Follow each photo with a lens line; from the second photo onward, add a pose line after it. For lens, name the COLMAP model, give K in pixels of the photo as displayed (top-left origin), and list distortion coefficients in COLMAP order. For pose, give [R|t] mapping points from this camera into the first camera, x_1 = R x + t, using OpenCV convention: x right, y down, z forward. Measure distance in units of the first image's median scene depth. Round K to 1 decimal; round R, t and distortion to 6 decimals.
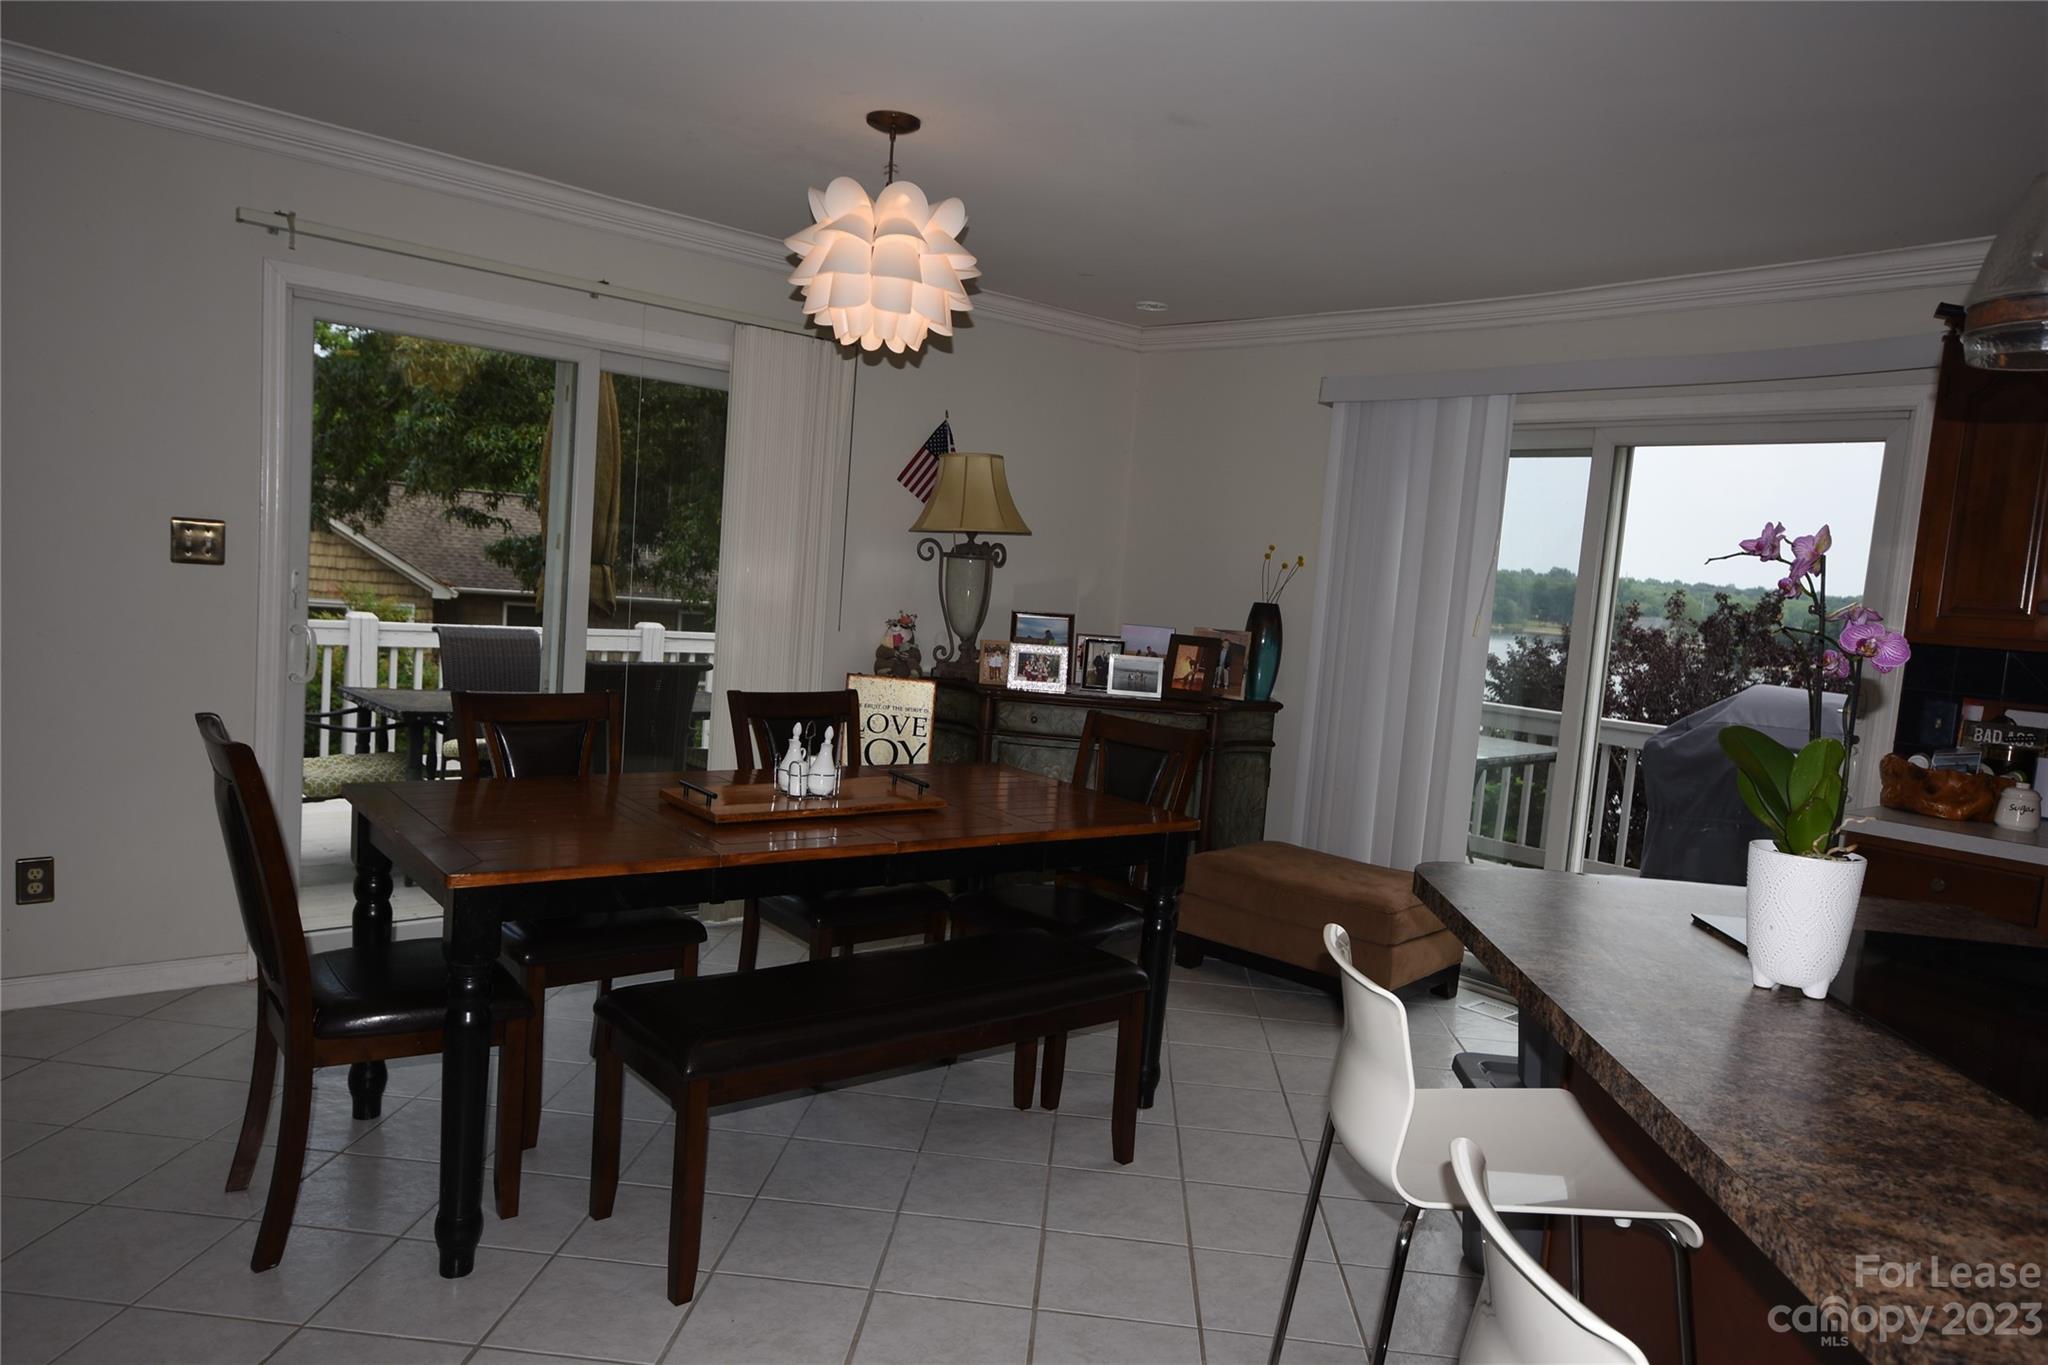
lens RADIAL K [[1326.9, 0, 1024.0], [0, 1326.9, 682.5], [0, 0, 1]] dist [0.003412, 0.001565]
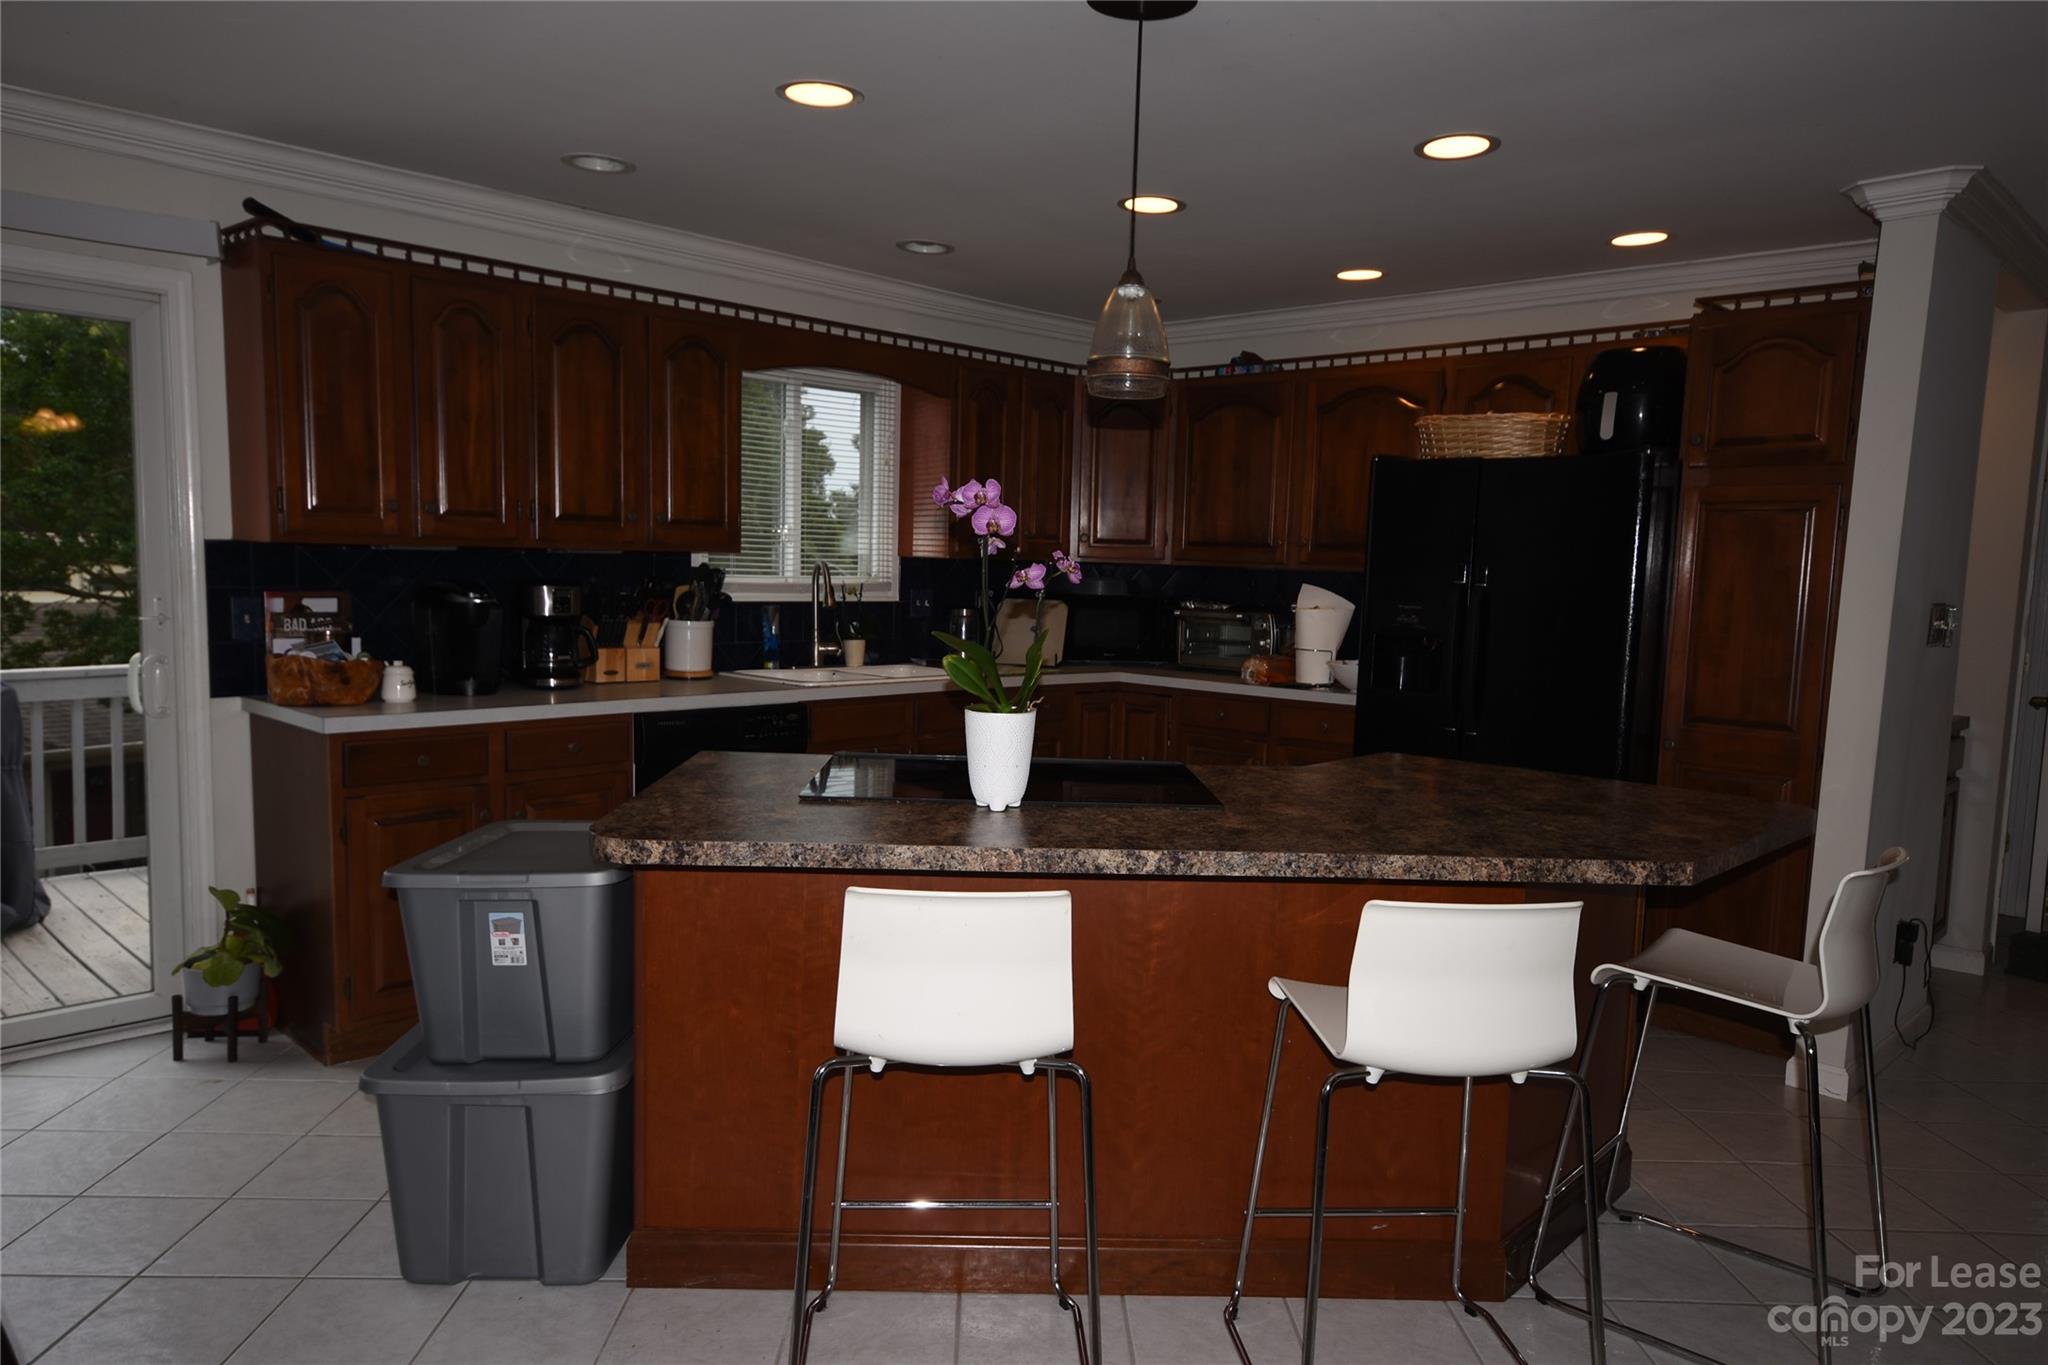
lens RADIAL K [[1338.7, 0, 1022.3], [0, 1338.7, 684.2], [0, 0, 1]] dist [0.009125, 0.003056]
pose [[-0.081698, -0.165969, 0.982741, -0.286074], [0.046817, 0.984310, 0.170126, -0.050687], [-0.995557, 0.059908, -0.072646, 0.368275]]
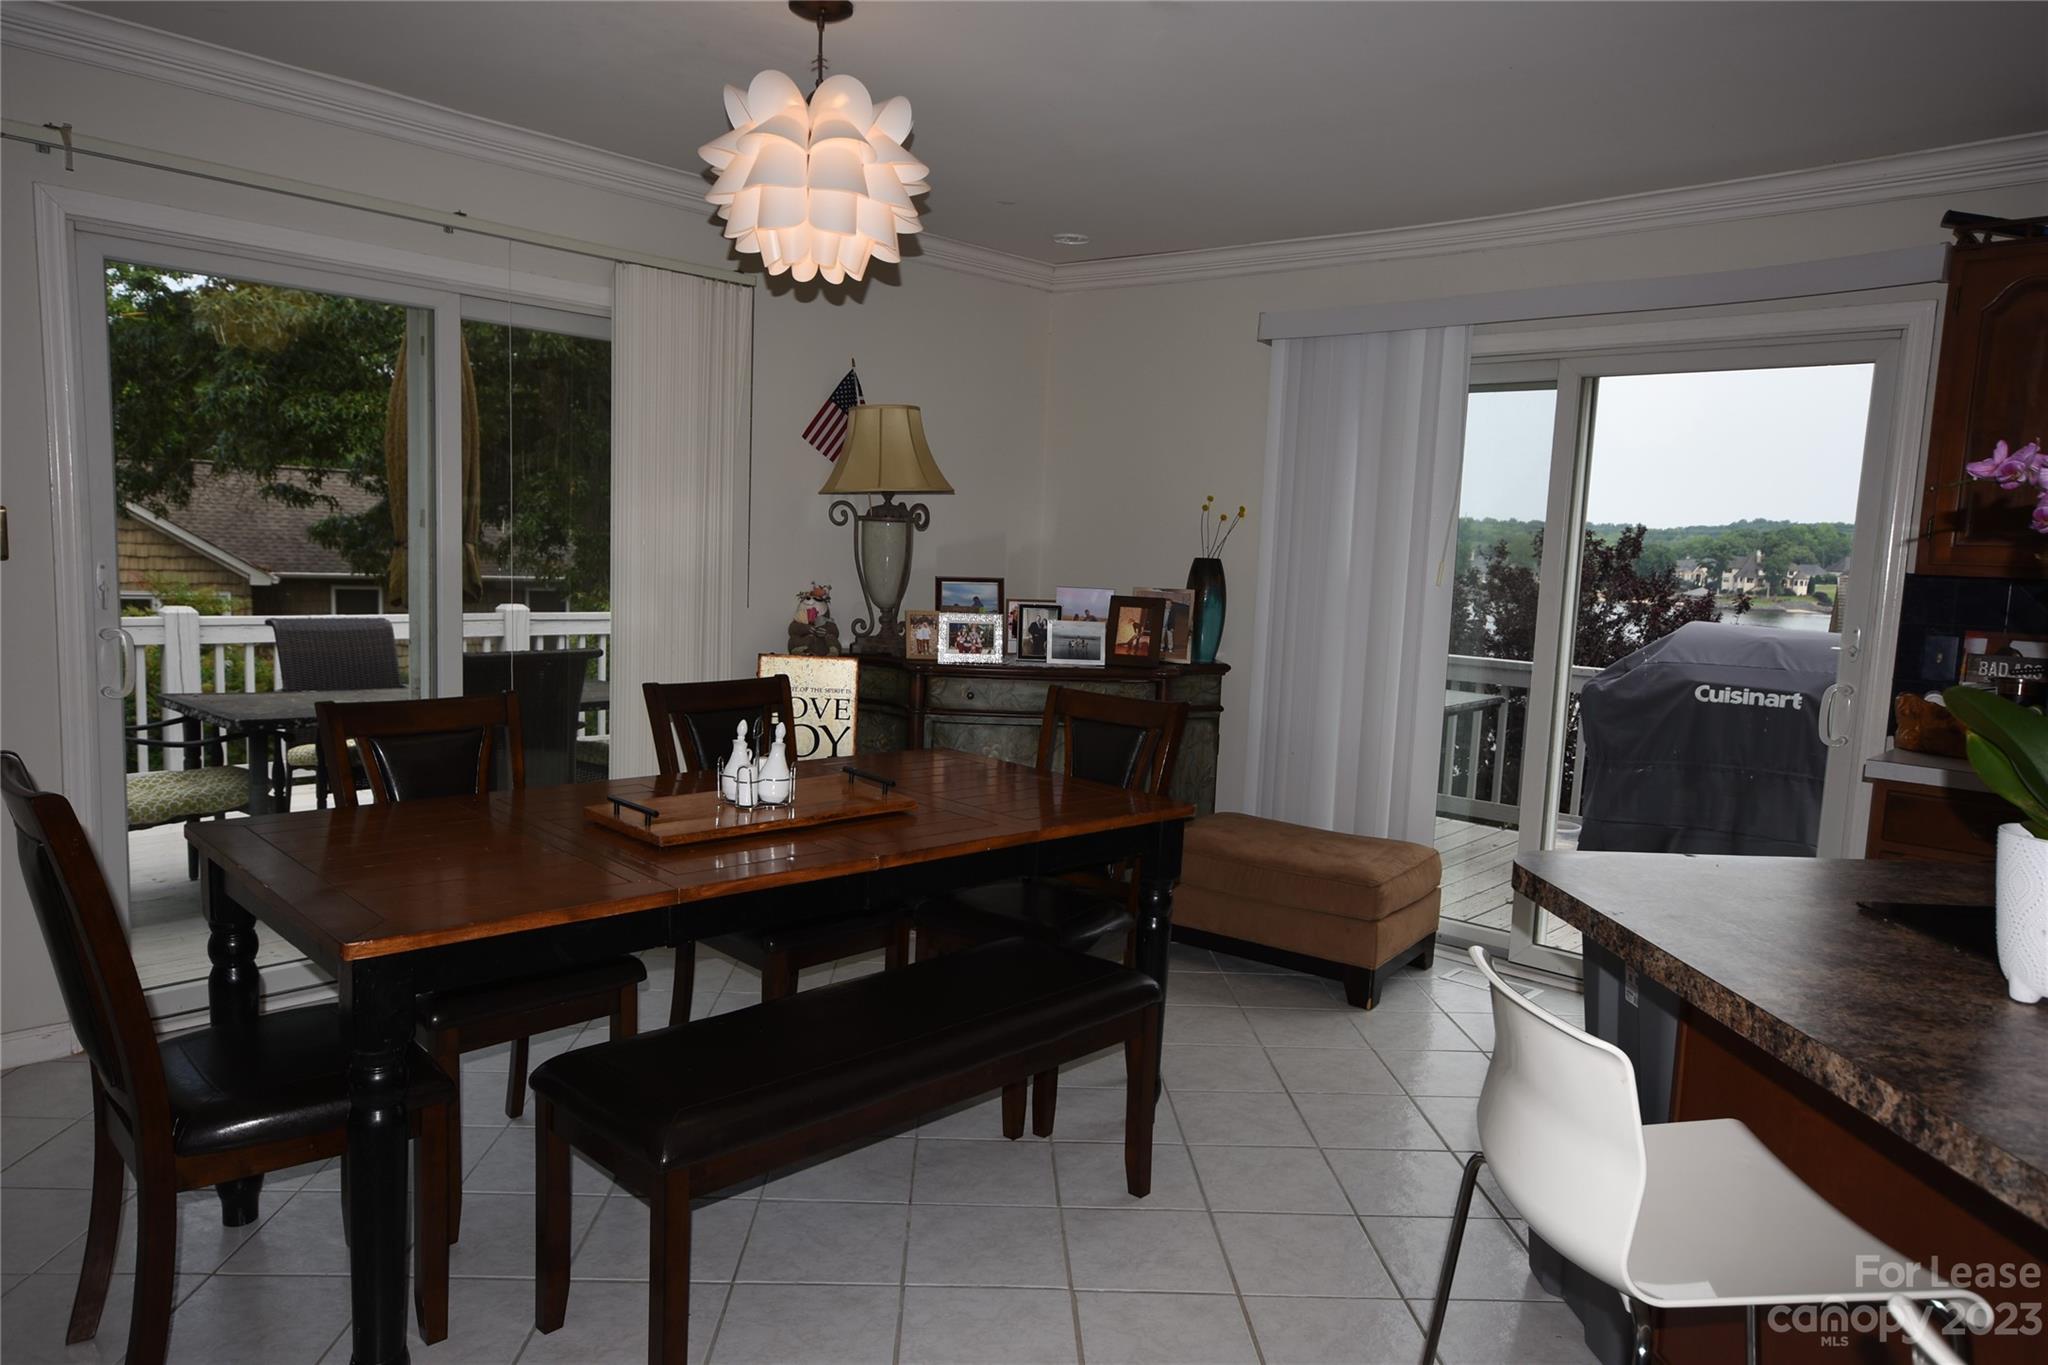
lens RADIAL K [[1338.7, 0, 1022.3], [0, 1338.7, 684.2], [0, 0, 1]] dist [0.009125, 0.003056]
pose [[0.993811, -0.047587, 0.100375, -0.049665], [0.044481, 0.998466, 0.032967, -0.008792], [-0.101790, -0.028298, 0.994403, 0.079158]]
